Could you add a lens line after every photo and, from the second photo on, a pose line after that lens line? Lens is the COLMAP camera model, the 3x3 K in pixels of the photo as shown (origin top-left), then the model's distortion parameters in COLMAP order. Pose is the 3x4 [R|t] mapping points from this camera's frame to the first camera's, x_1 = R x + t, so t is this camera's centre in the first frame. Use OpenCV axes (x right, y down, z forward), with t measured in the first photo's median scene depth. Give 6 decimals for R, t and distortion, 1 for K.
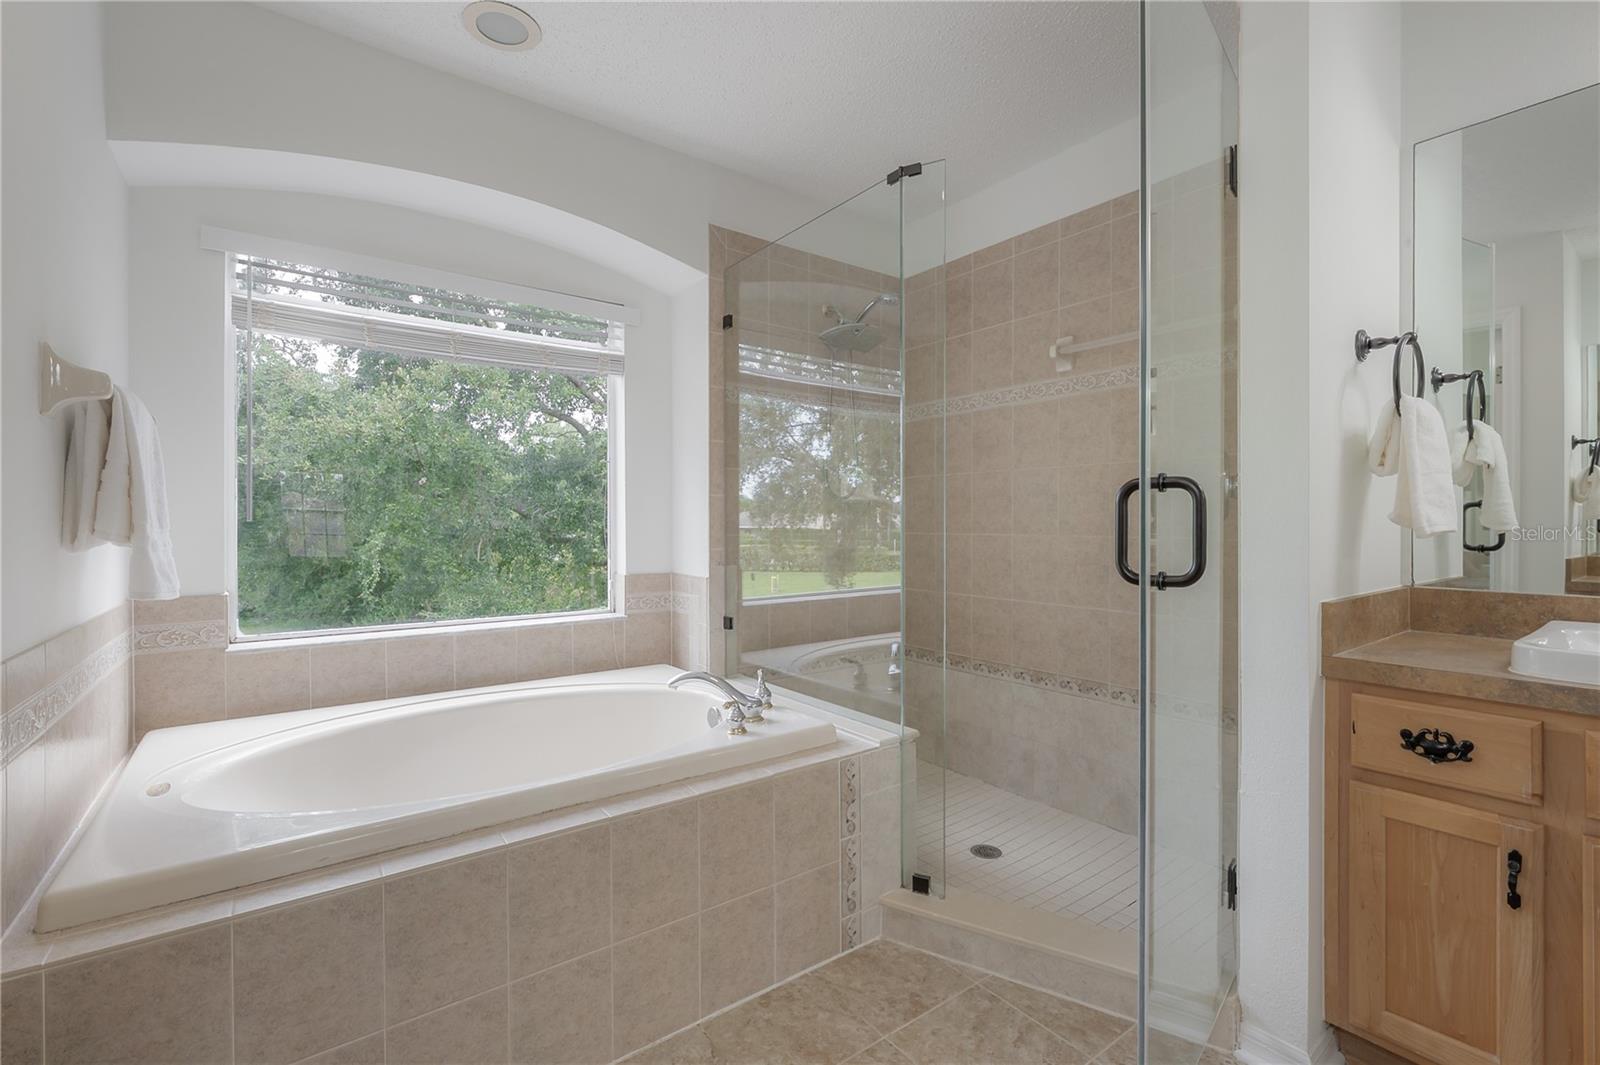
lens RADIAL K [[741.5, 0, 797.2], [0, 741.5, 520.1], [0, 0, 1]] dist [-0.003734, -0.000126]
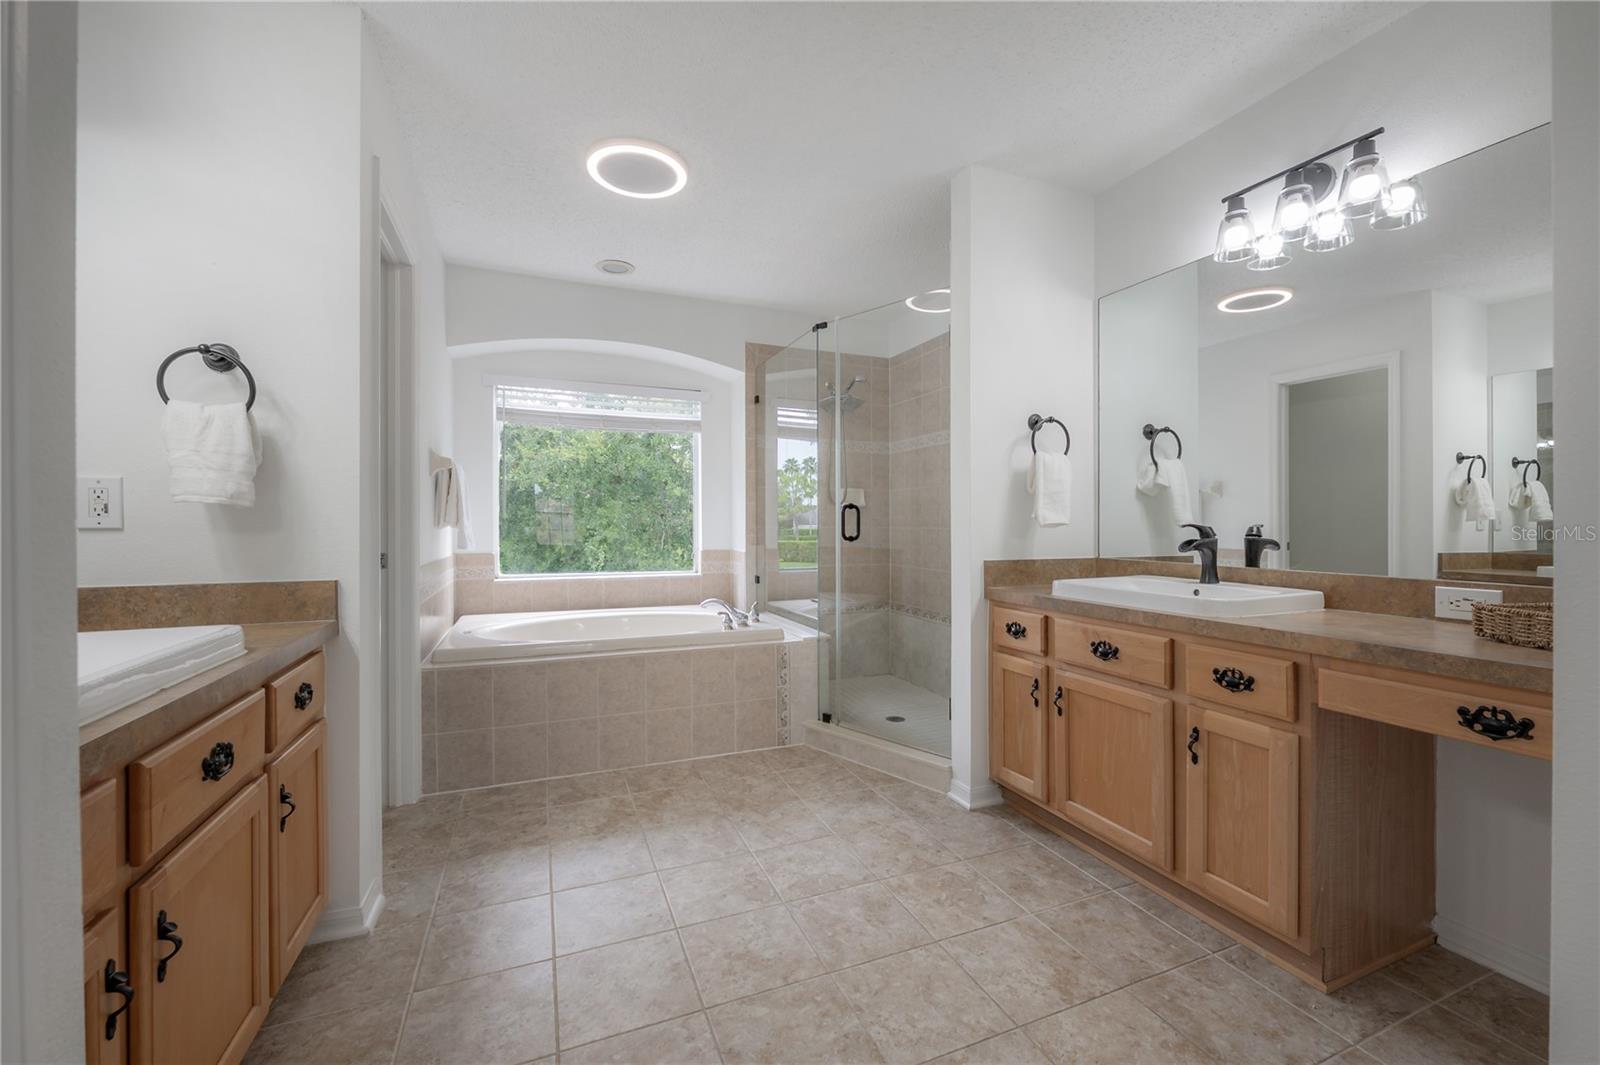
lens RADIAL K [[646.0, 0, 801.6], [0, 646.0, 524.9], [0, 0, 1]] dist [-0.001595, -0.000251]
pose [[0.975724, 0.004994, -0.218948, 0.447205], [-0.003225, 0.999959, 0.008438, 0.003823], [0.218981, -0.007528, 0.975700, -0.553367]]
